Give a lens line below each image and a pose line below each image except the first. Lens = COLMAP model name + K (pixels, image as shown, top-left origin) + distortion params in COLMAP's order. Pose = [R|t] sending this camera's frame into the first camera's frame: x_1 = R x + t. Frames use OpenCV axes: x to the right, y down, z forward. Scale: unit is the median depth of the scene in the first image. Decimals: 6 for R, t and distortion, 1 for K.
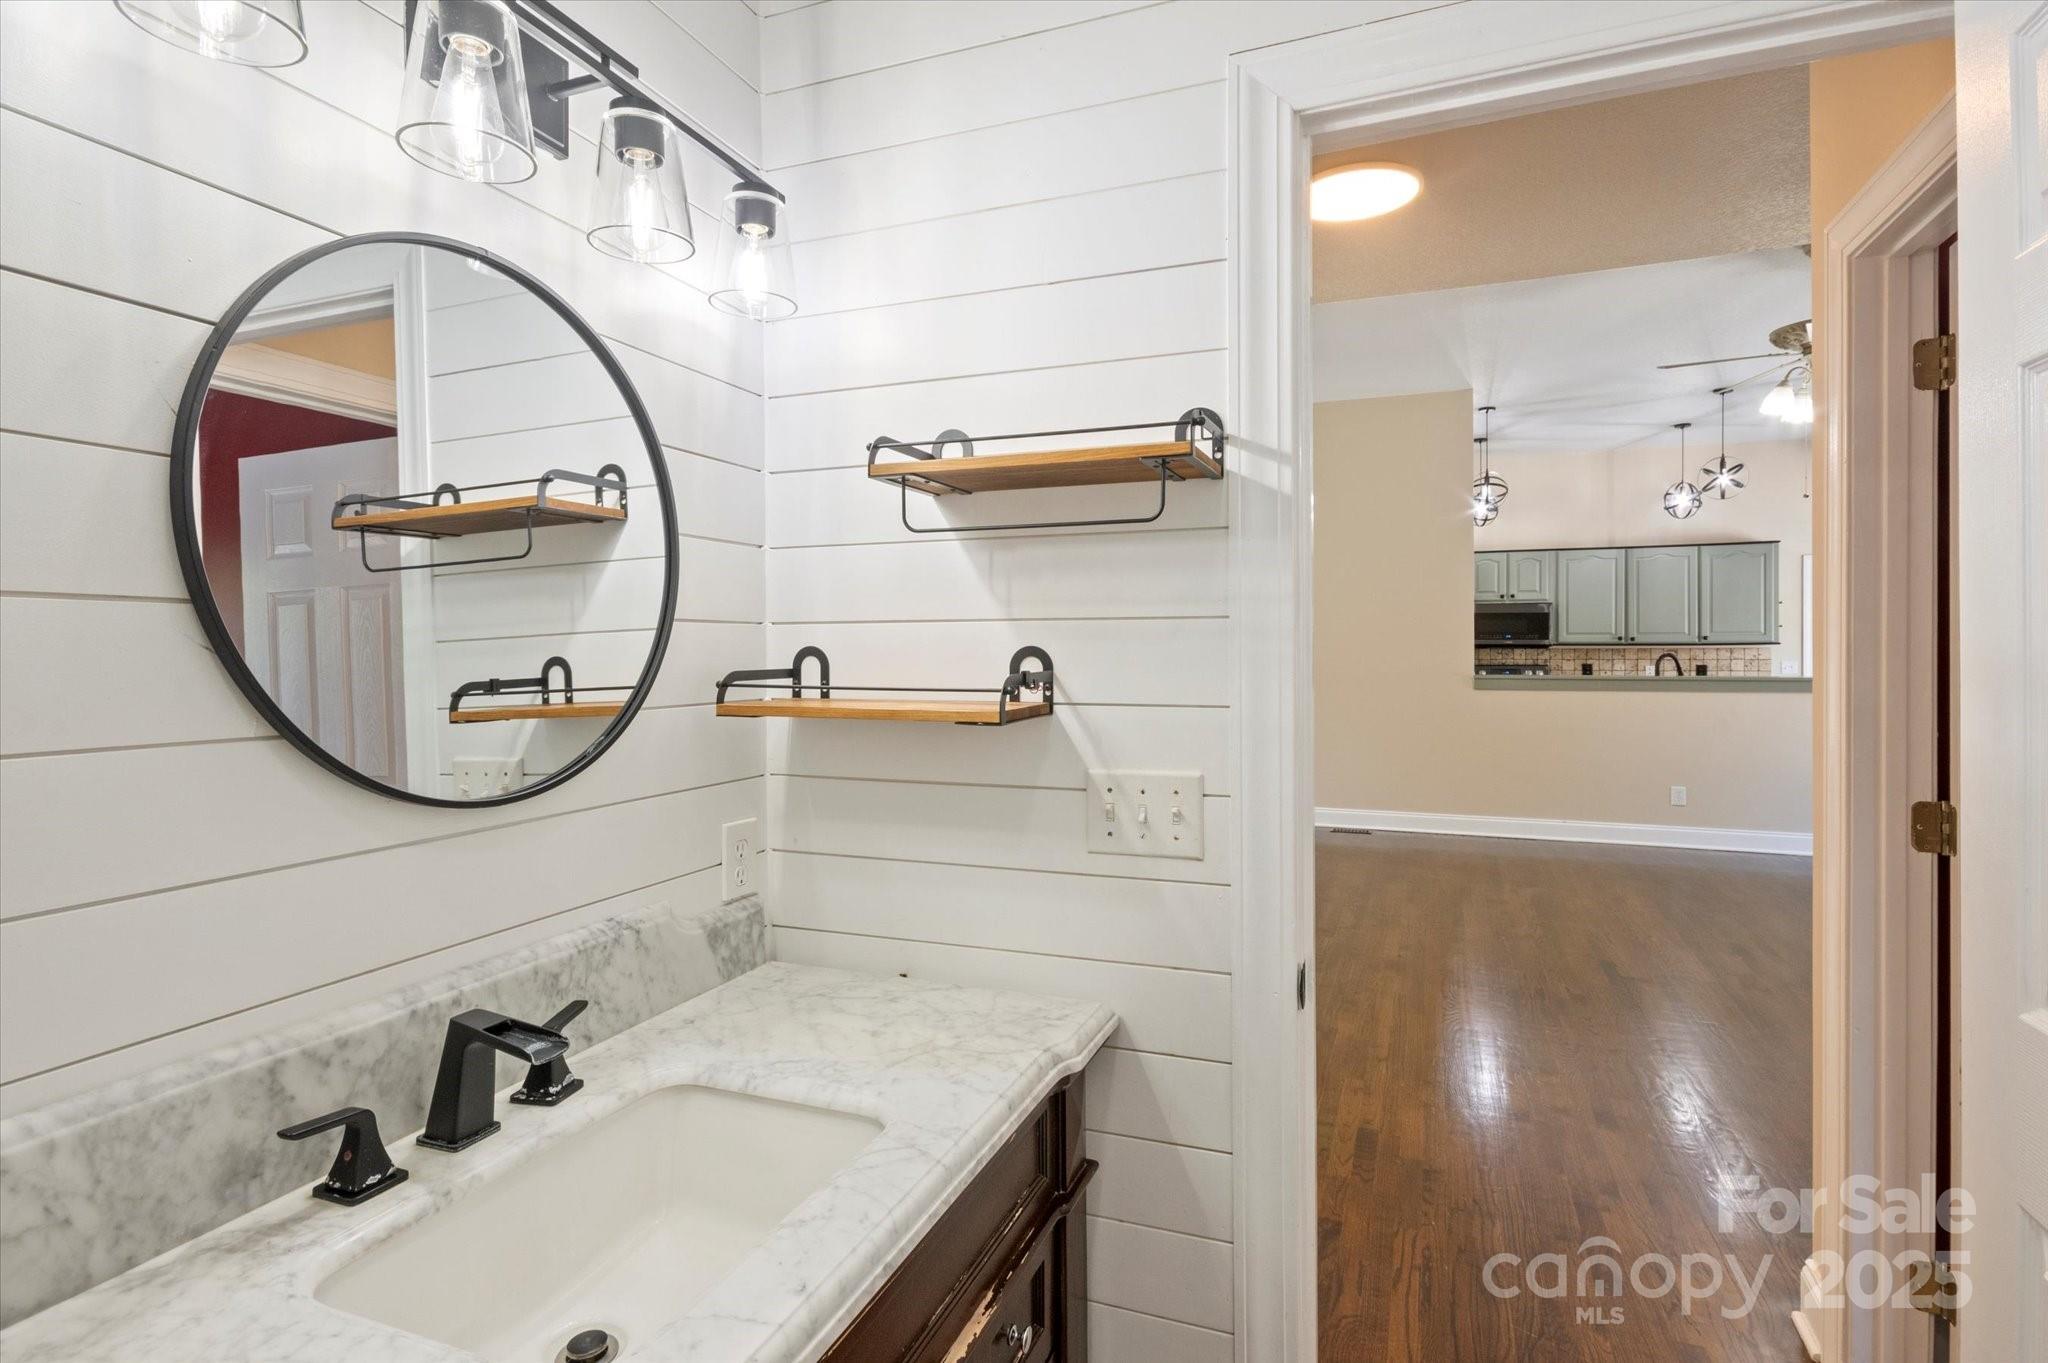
lens RADIAL K [[1039.1, 0, 1023.3], [0, 1039.1, 650.7], [0, 0, 1]] dist [0.001477, -0.001107]
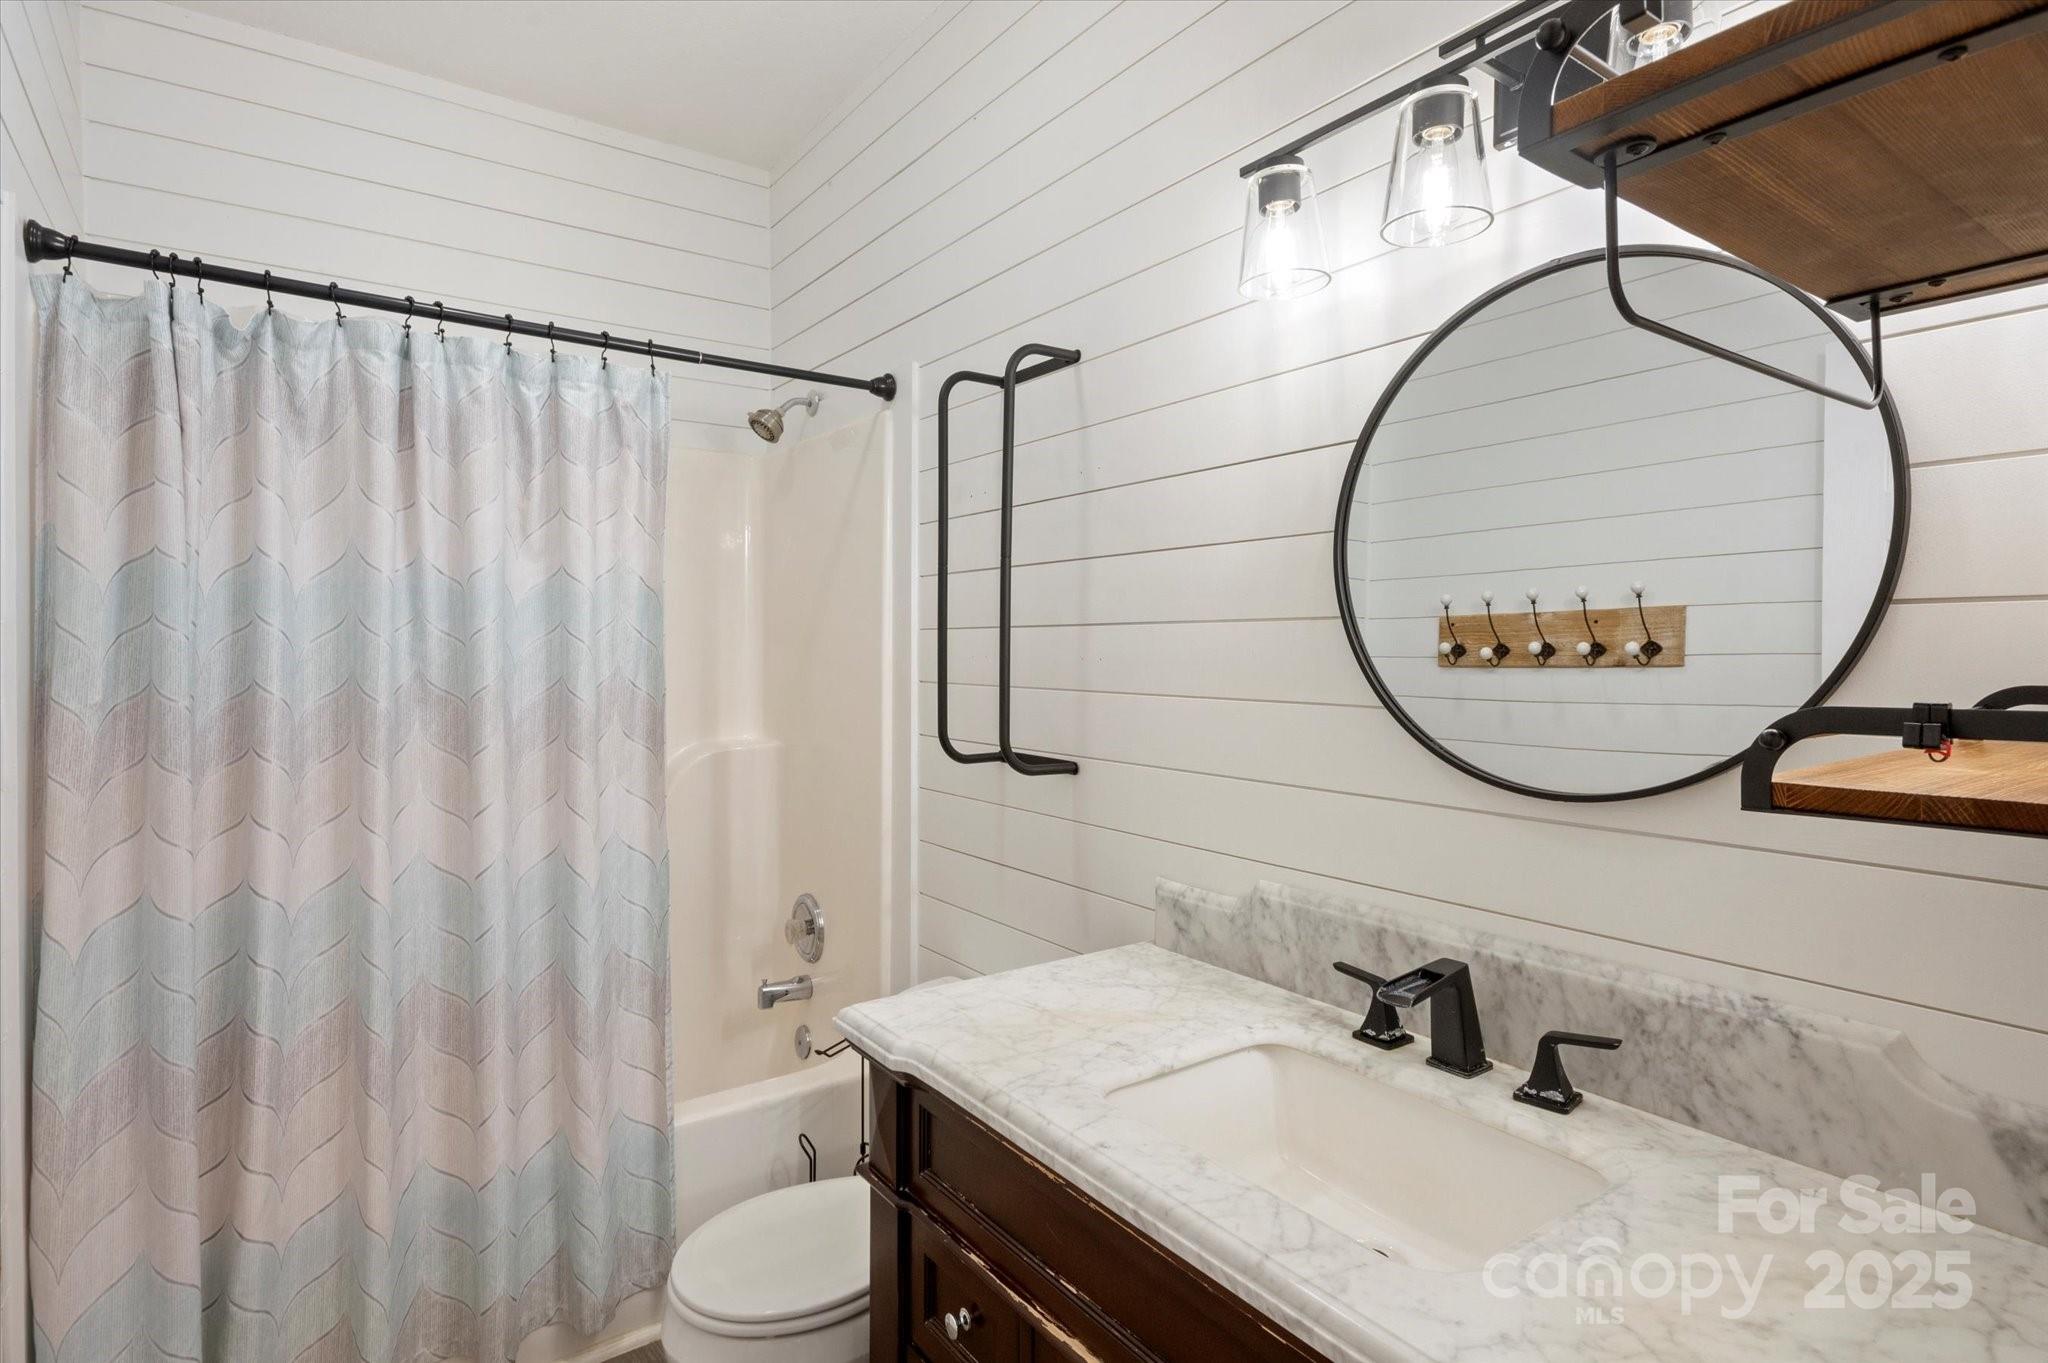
lens RADIAL K [[1039.1, 0, 1023.3], [0, 1039.1, 650.7], [0, 0, 1]] dist [0.001477, -0.001107]
pose [[-0.557119, 0.006071, -0.830410, 0.659236], [0.002993, 0.999981, 0.005303, -0.005045], [0.830427, 0.000469, -0.557127, 1.184497]]
